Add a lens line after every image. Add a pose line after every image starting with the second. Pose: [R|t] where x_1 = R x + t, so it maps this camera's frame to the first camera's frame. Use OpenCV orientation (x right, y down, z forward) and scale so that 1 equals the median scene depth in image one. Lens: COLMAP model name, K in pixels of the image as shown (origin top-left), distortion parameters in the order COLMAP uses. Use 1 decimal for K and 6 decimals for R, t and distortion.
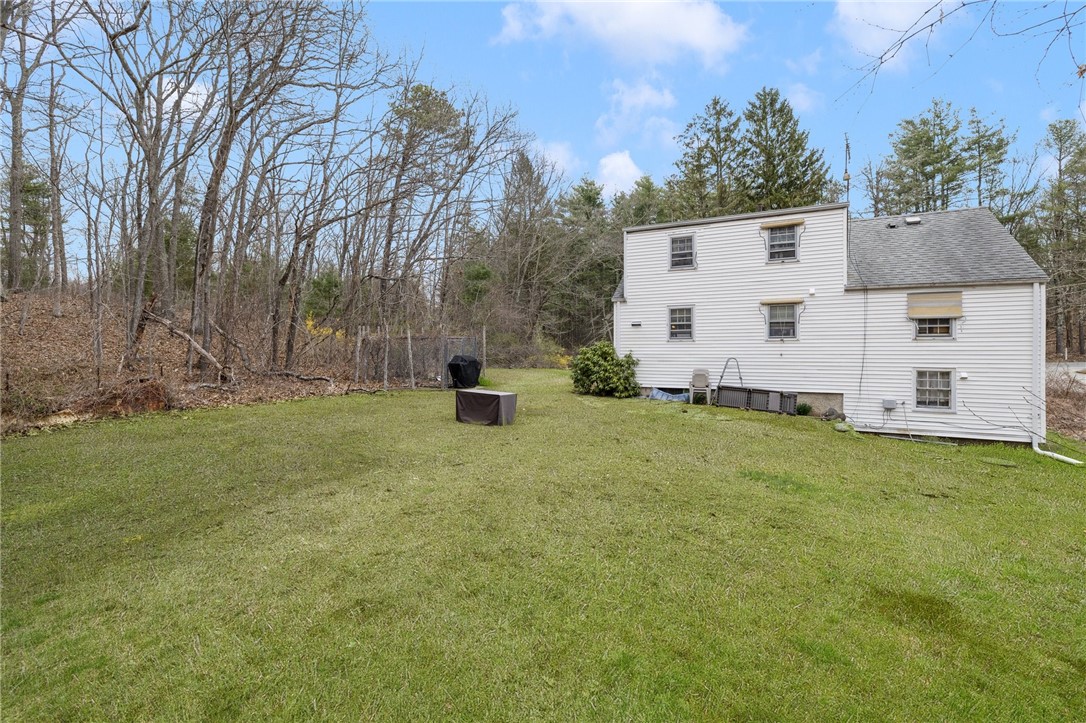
lens RADIAL K [[472.3, 0, 541.8], [0, 472.3, 339.0], [0, 0, 1]] dist [-0.002077, 0.001830]
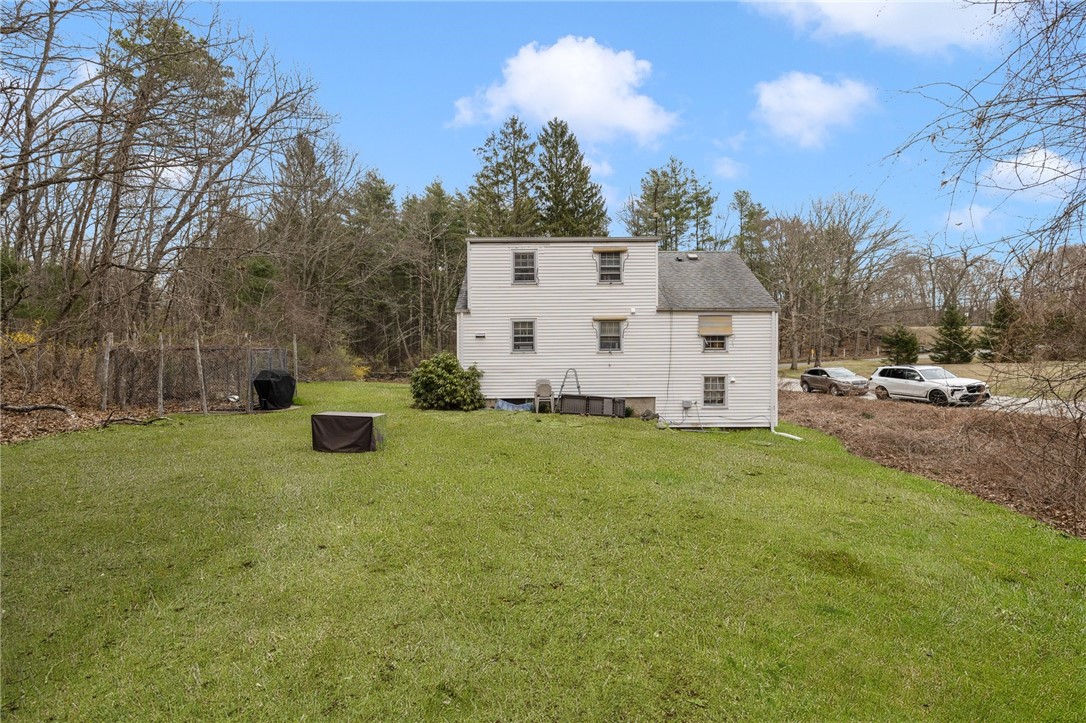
lens RADIAL K [[472.3, 0, 542.1], [0, 472.3, 364.7], [0, 0, 1]] dist [-0.002077, 0.001830]
pose [[0.894845, -0.012776, 0.446195, -0.132256], [-0.003746, 0.999340, 0.036128, -0.007769], [-0.446362, -0.034001, 0.894206, 0.047513]]
